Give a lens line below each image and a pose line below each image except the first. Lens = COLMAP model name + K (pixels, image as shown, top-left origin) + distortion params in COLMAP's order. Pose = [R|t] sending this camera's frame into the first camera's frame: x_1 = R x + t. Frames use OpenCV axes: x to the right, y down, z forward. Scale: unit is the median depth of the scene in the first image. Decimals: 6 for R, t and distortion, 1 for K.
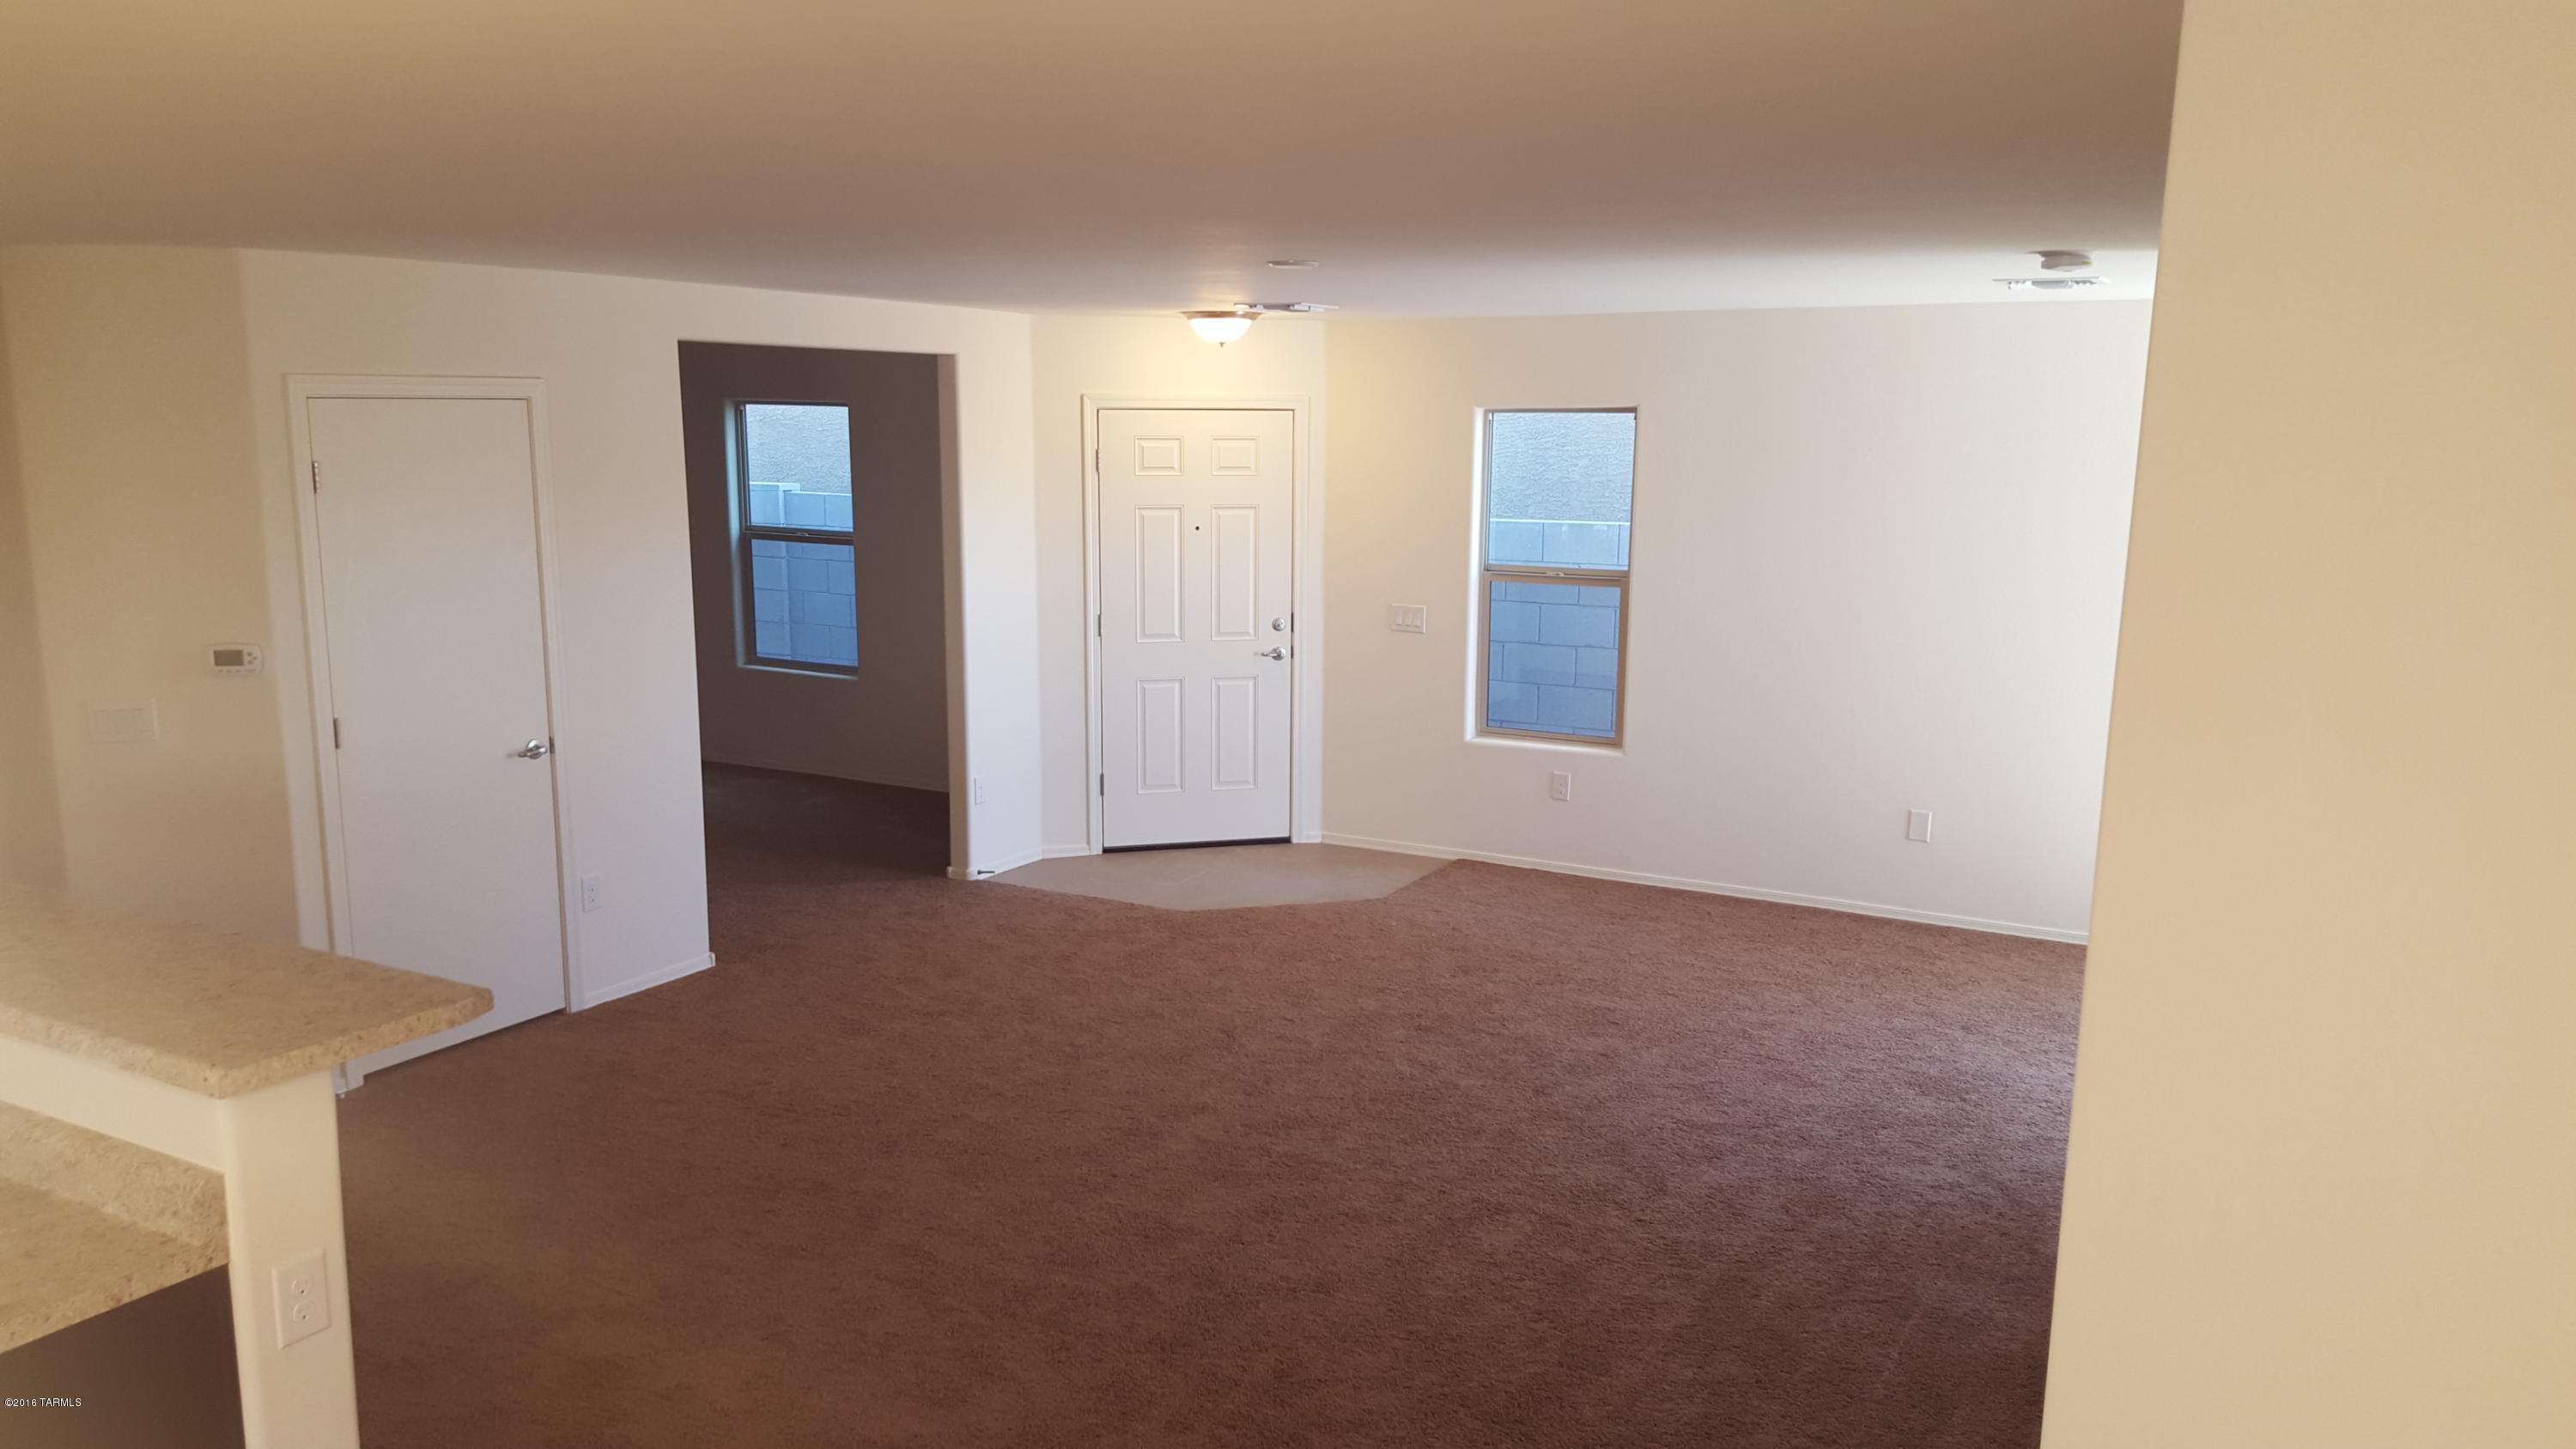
lens RADIAL K [[1923.3, 0, 1274.5], [0, 1923.3, 740.2], [0, 0, 1]] dist [0.181581, -0.316326]
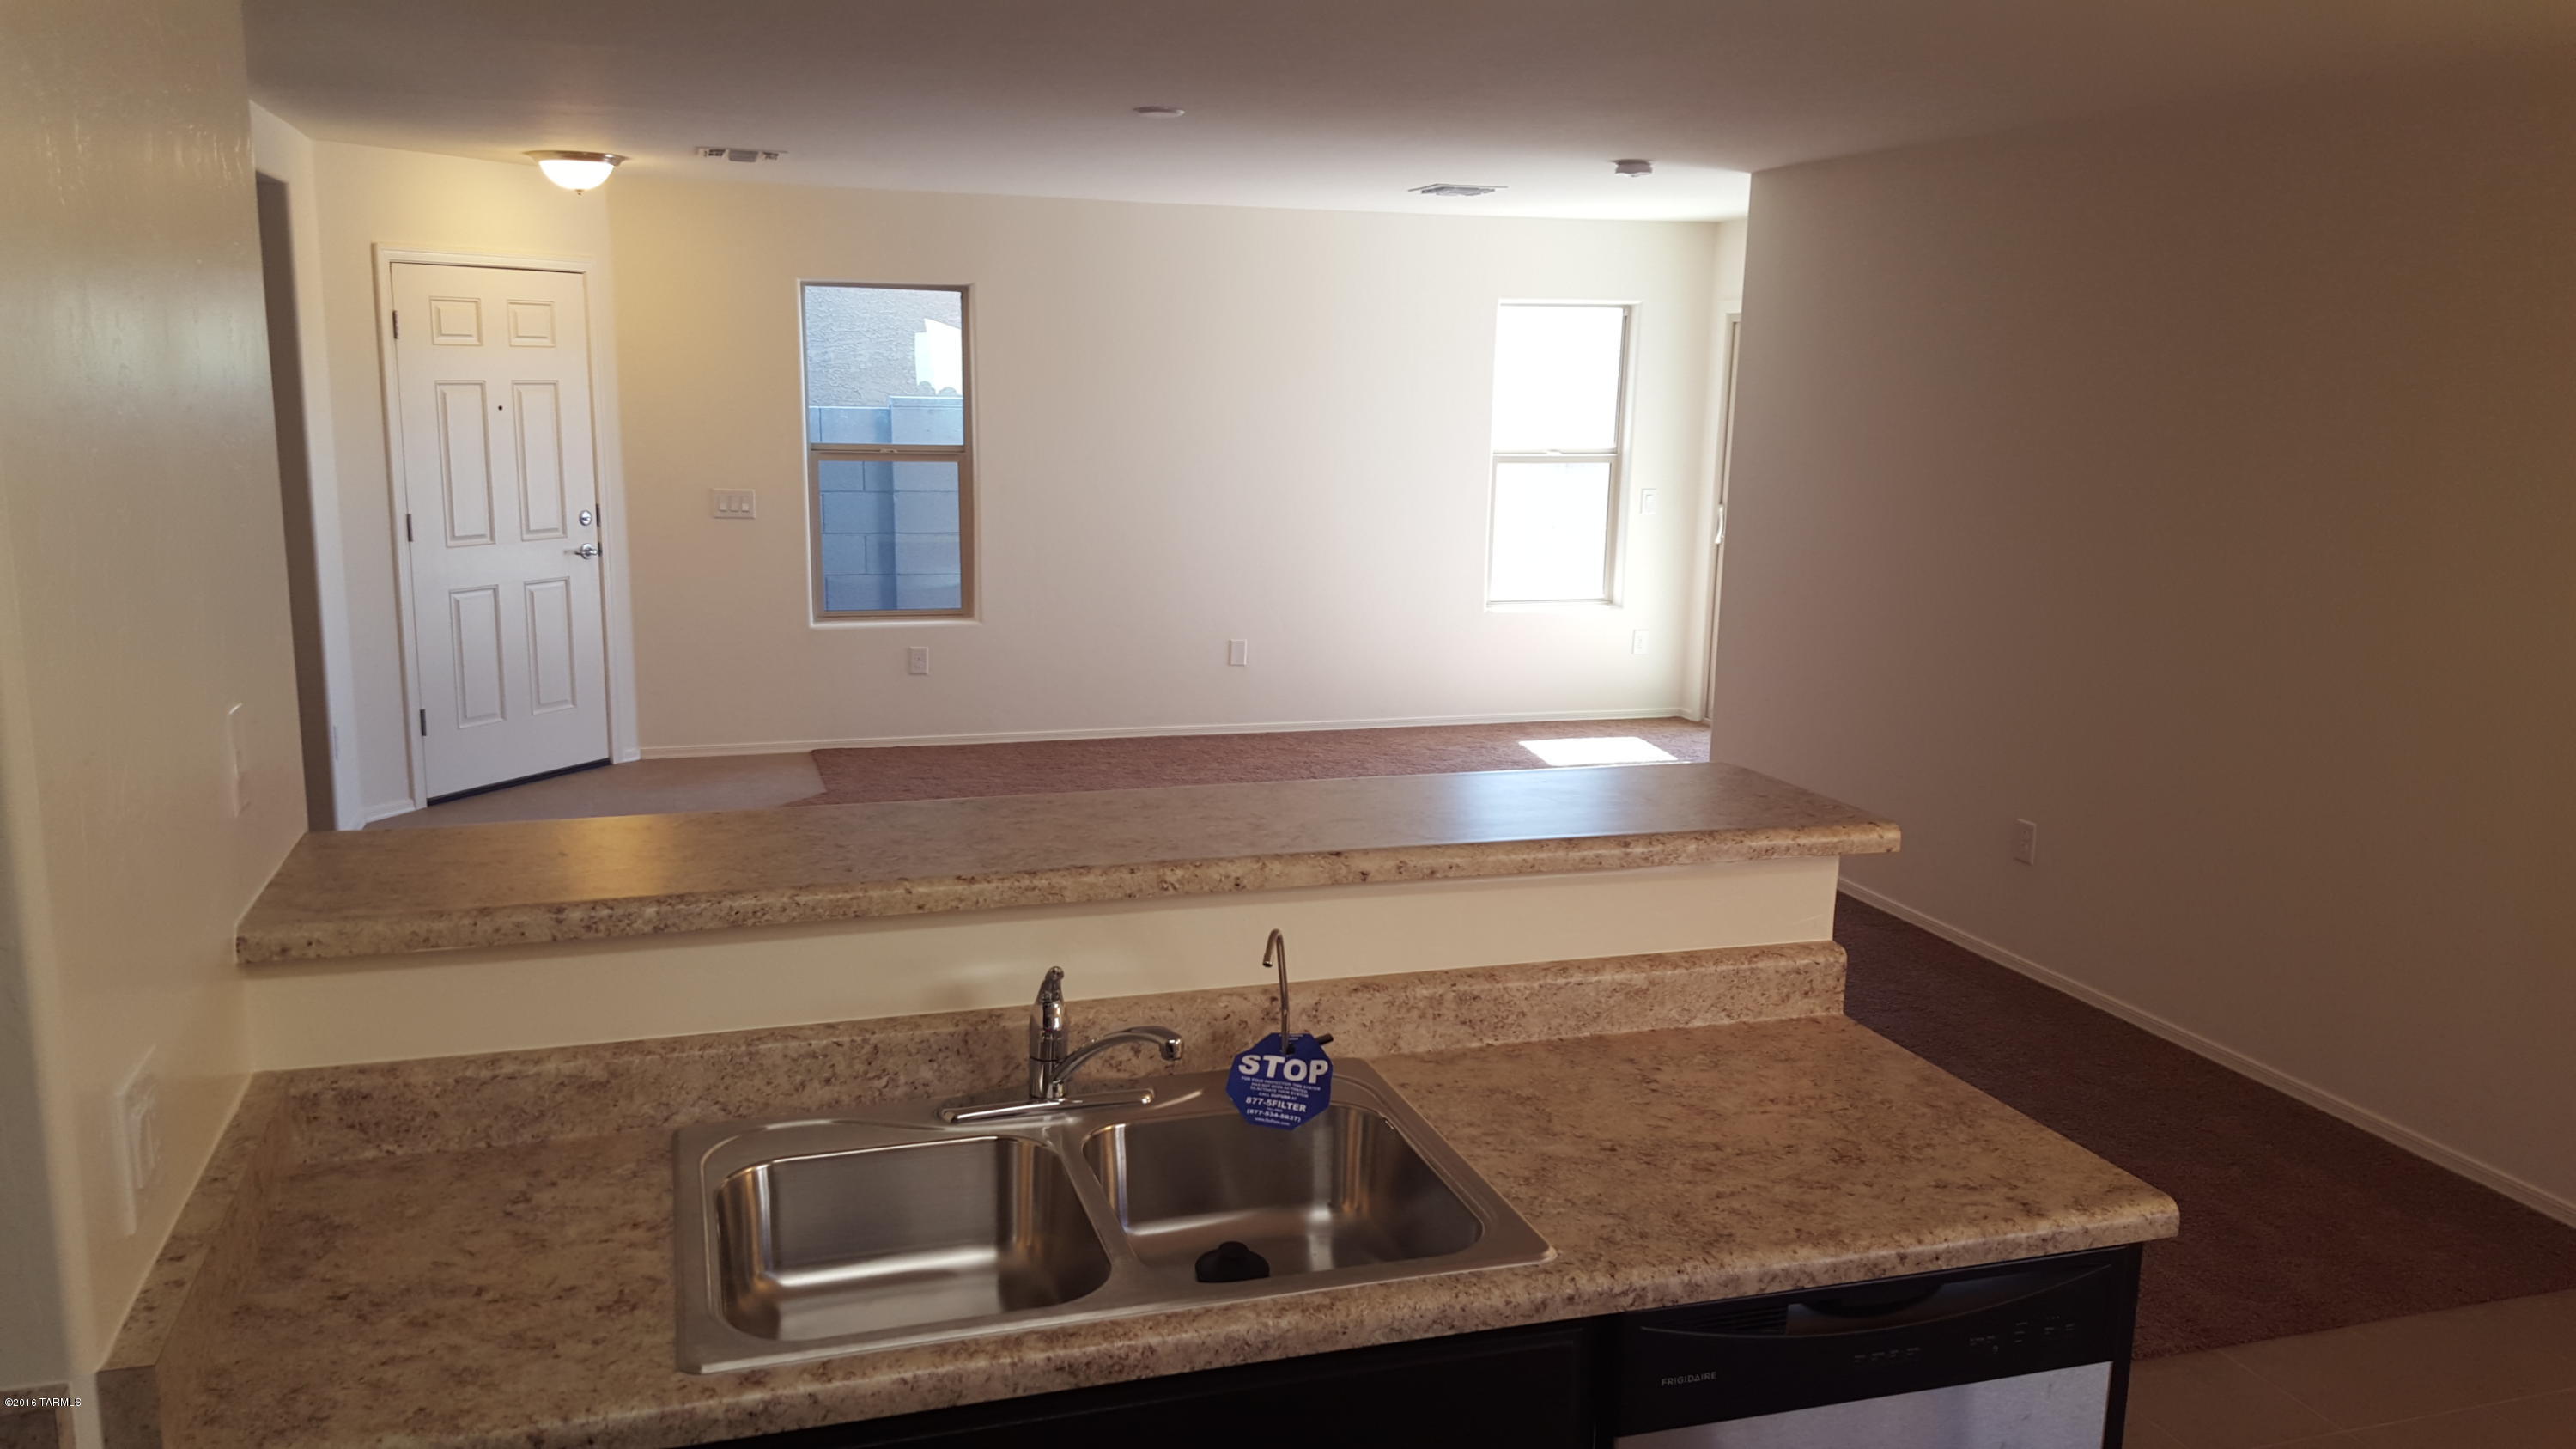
lens RADIAL K [[1923.3, 0, 1274.5], [0, 1923.3, 740.2], [0, 0, 1]] dist [0.181581, -0.316326]
pose [[0.683264, -0.138866, 0.716845, -0.453411], [0.112392, 0.990051, 0.084663, -0.000004], [-0.721470, 0.022721, 0.692073, 0.159418]]
